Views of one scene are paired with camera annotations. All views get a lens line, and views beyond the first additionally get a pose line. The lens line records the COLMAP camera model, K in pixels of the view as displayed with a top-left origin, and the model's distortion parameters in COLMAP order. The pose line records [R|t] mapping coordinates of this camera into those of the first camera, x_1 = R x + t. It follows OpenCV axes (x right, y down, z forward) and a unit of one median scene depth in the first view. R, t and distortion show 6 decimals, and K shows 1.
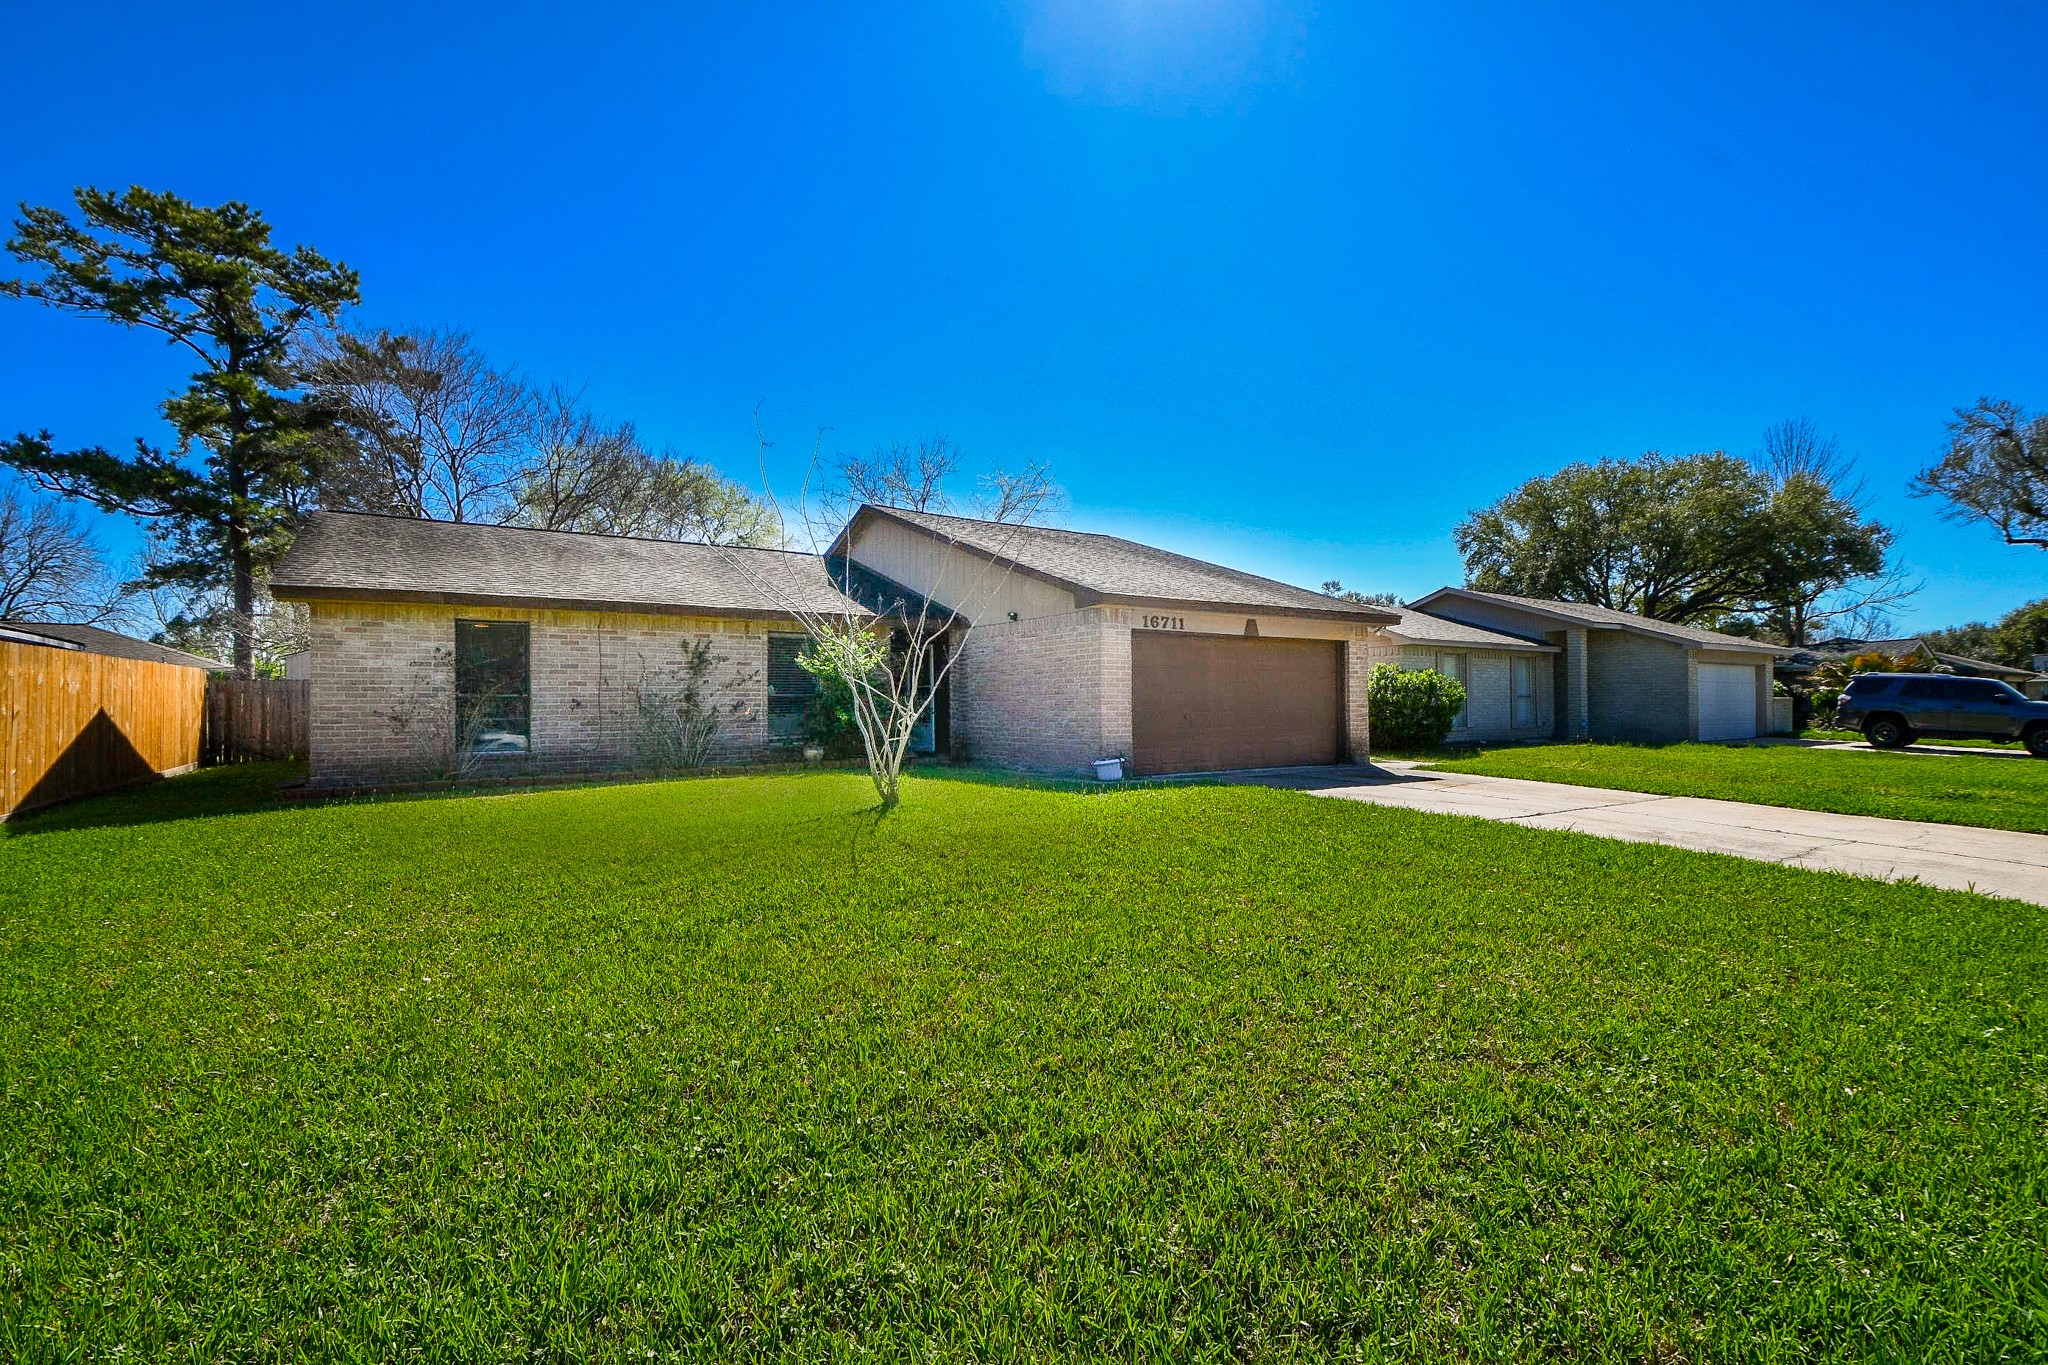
lens RADIAL K [[912.2, 0, 1024.0], [0, 912.2, 682.5], [0, 0, 1]] dist [-0.000008, -0.015128]
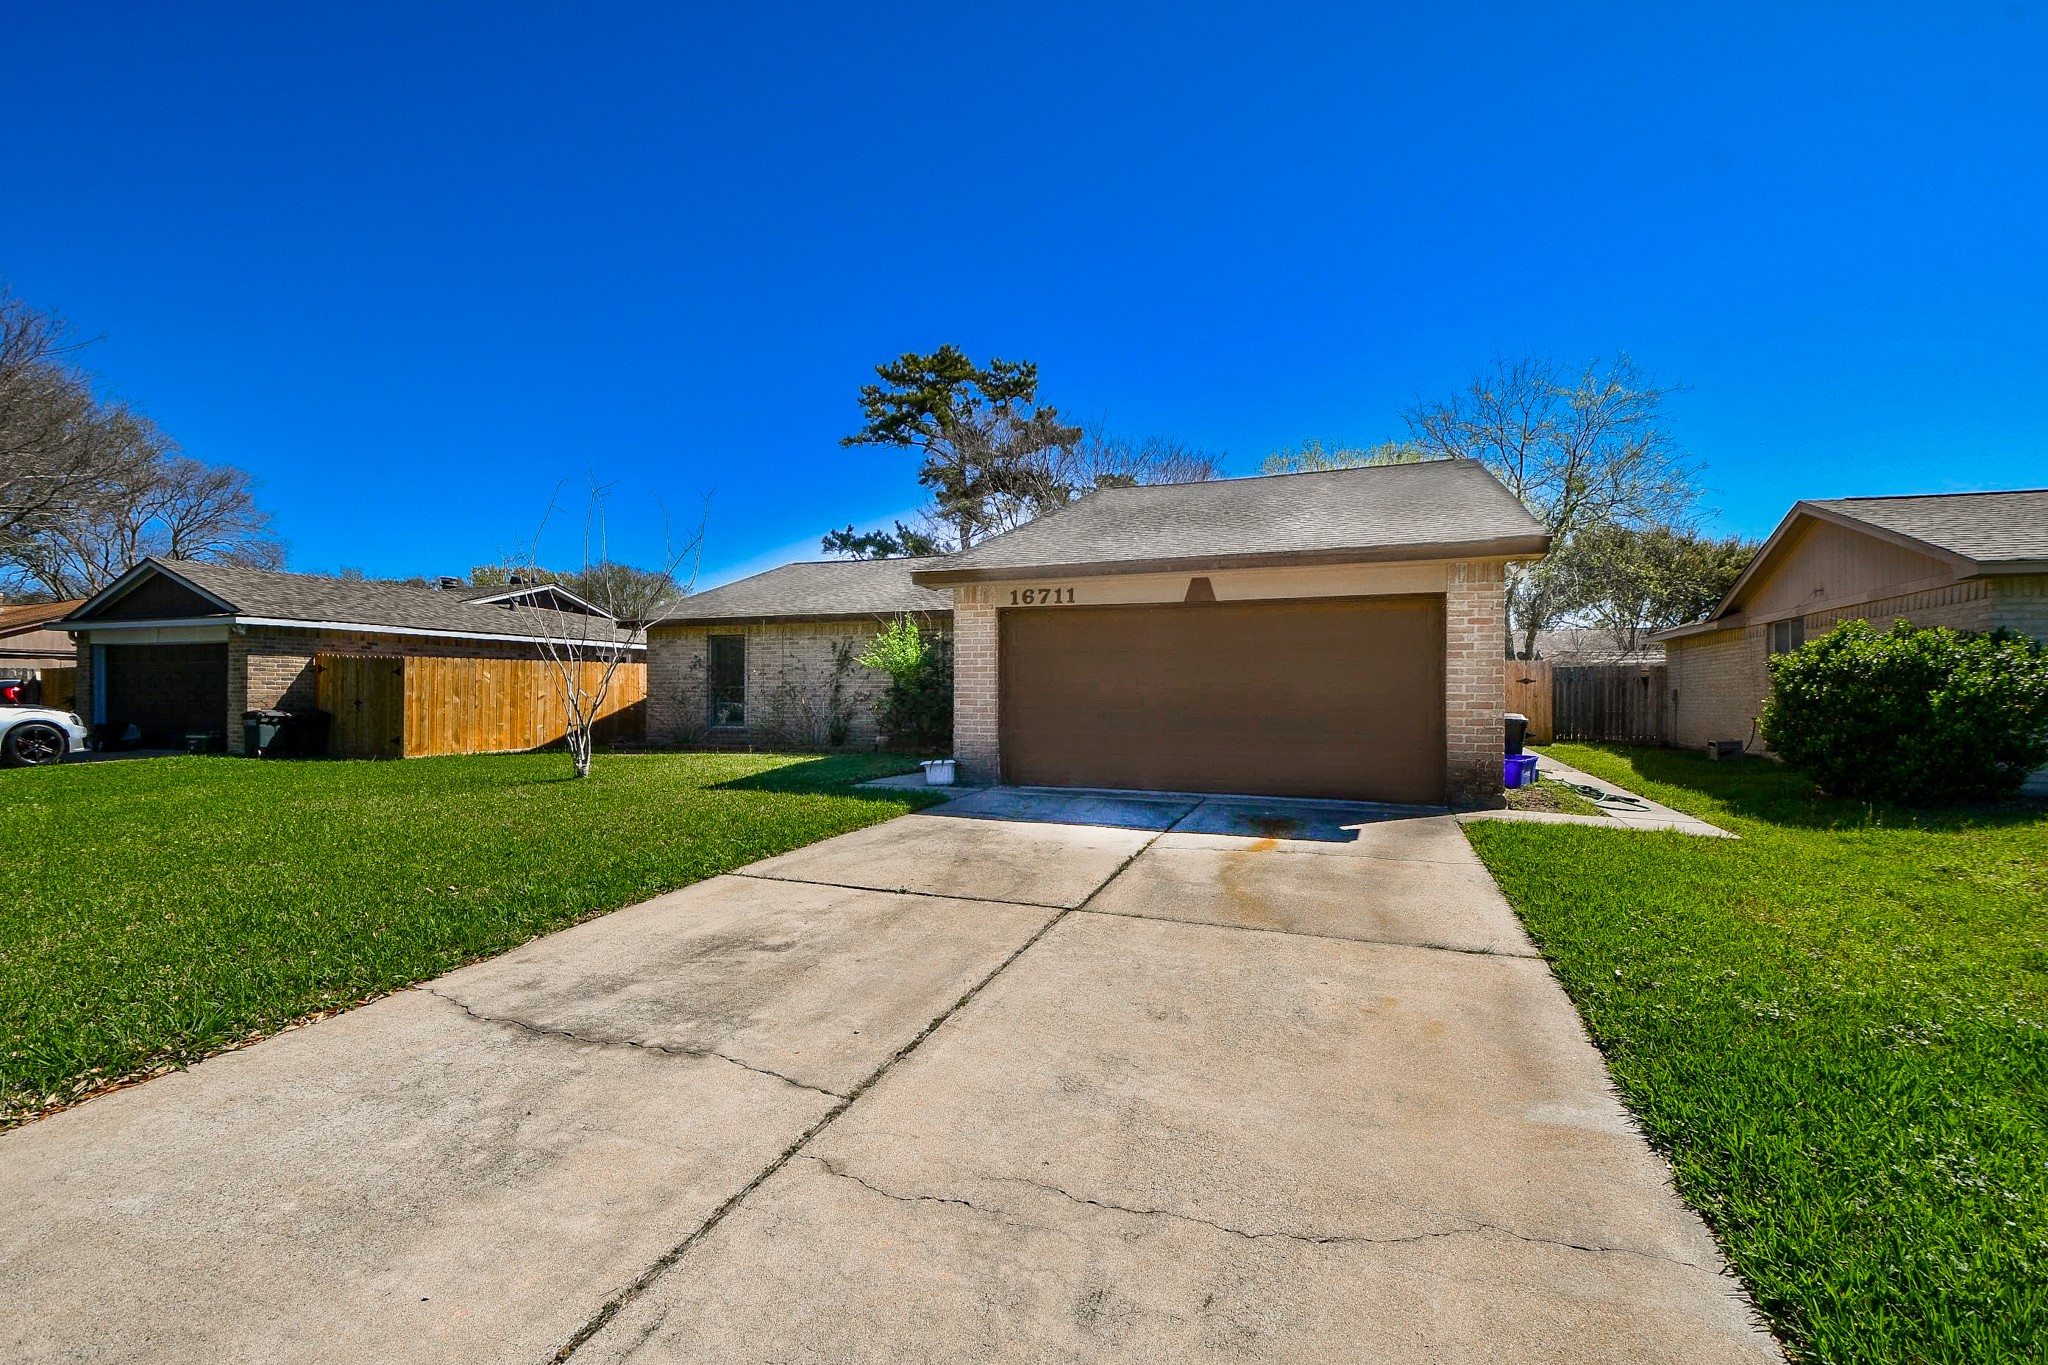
lens RADIAL K [[912.2, 0, 1024.0], [0, 912.2, 682.5], [0, 0, 1]] dist [-0.000008, -0.015128]
pose [[0.566319, -0.004123, -0.824176, 0.746239], [0.012900, 0.999909, 0.003862, 0.006323], [0.824085, -0.012819, 0.566320, 0.493329]]
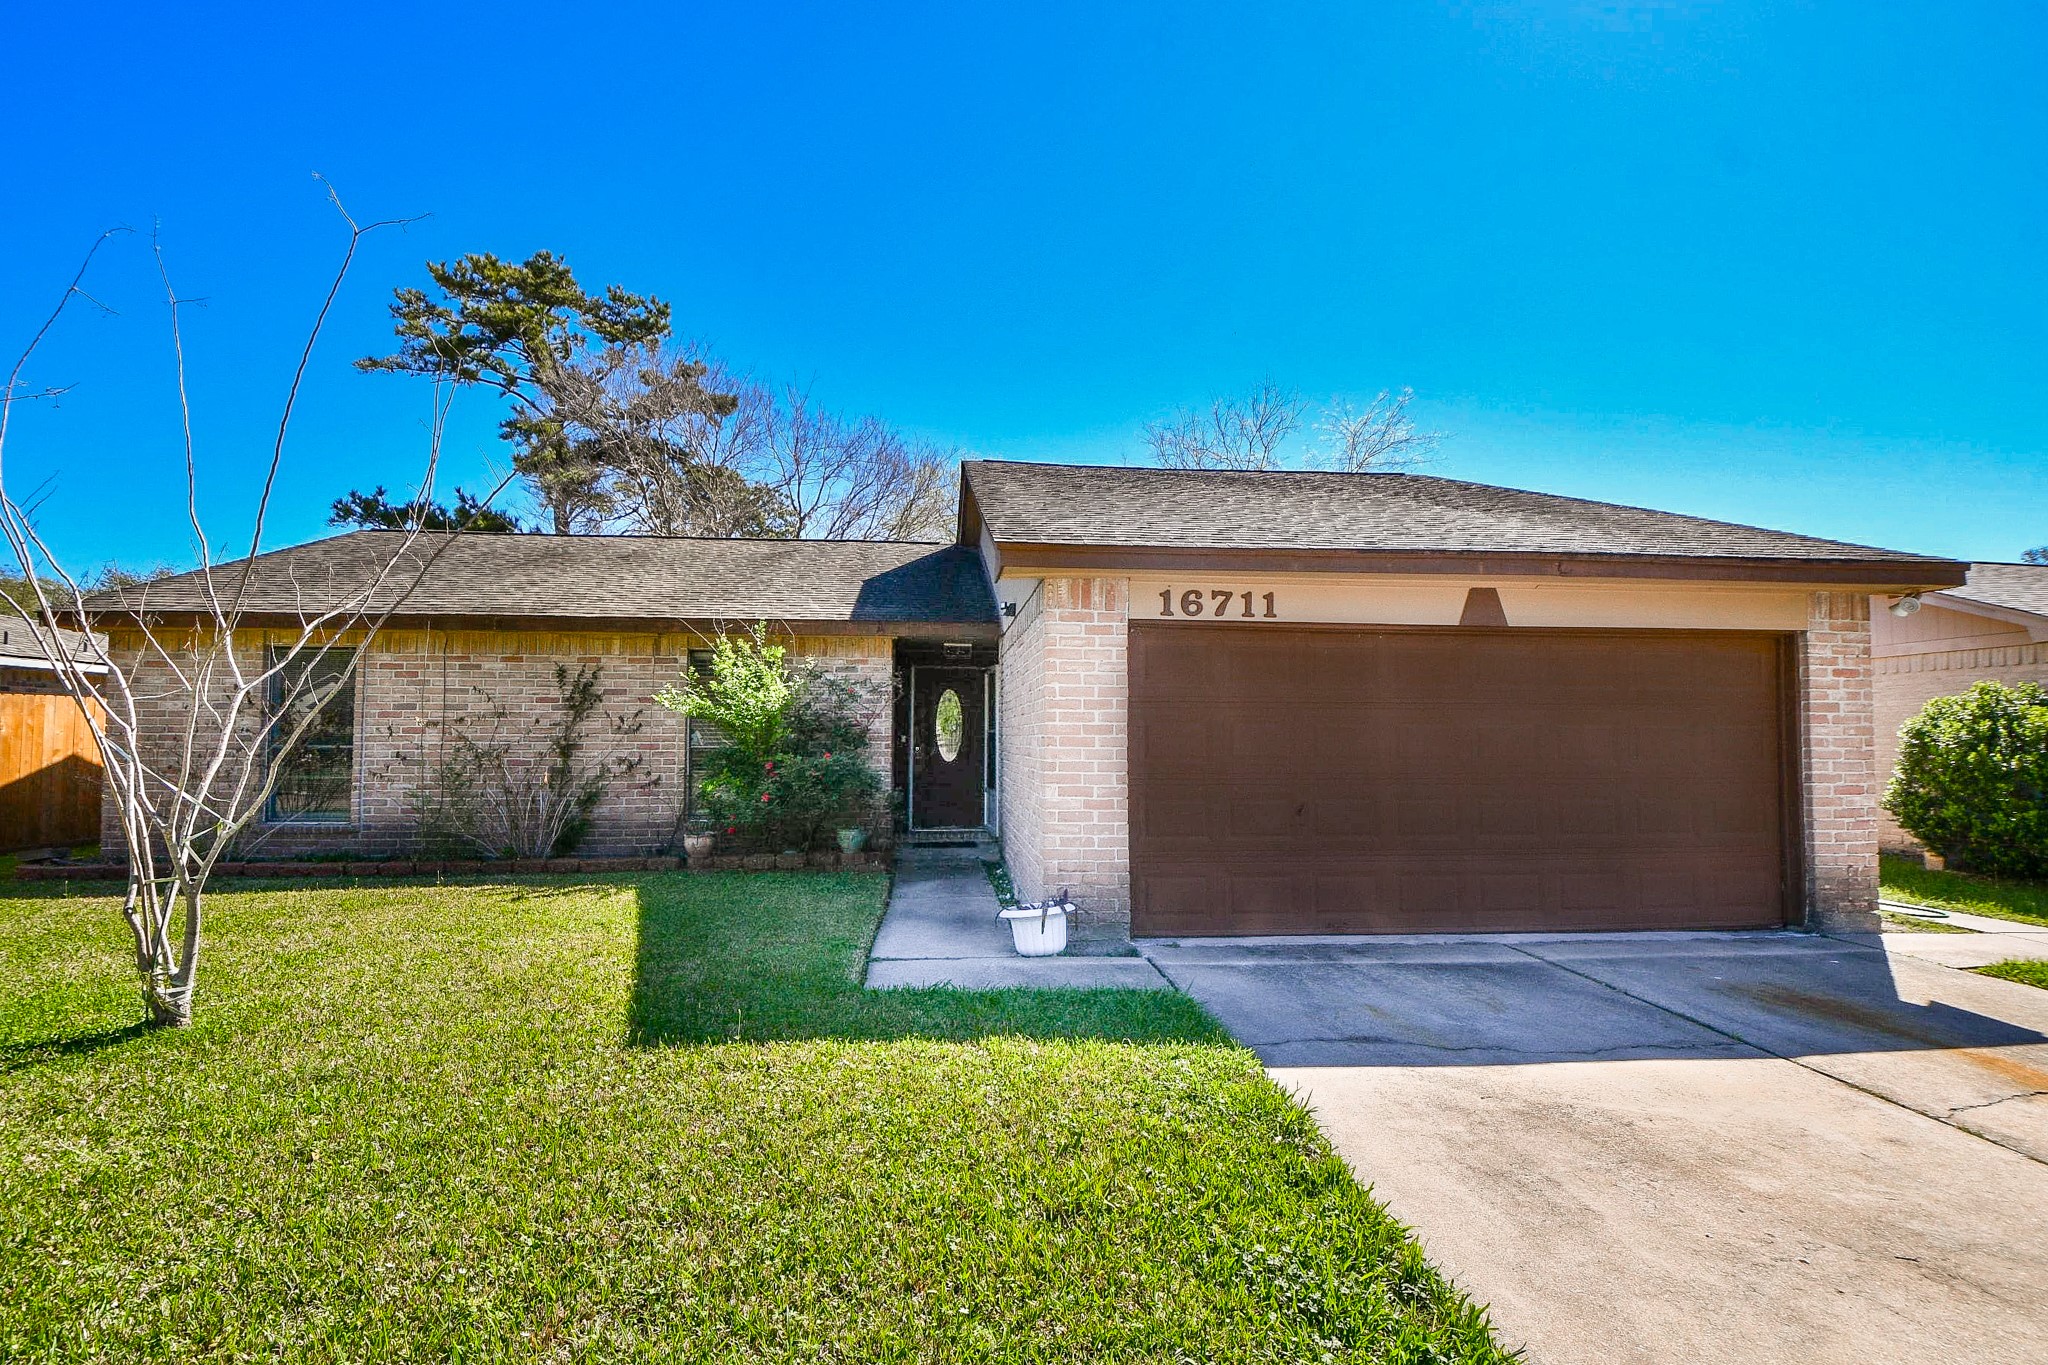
lens RADIAL K [[1012.9, 0, 1032.3], [0, 1012.9, 689.9], [0, 0, 1]] dist [0.017954, -0.039882]
pose [[0.880598, -0.013277, -0.473677, 0.288373], [0.002158, 0.999709, -0.024010, -0.009698], [0.473859, 0.020121, 0.880371, 0.473947]]
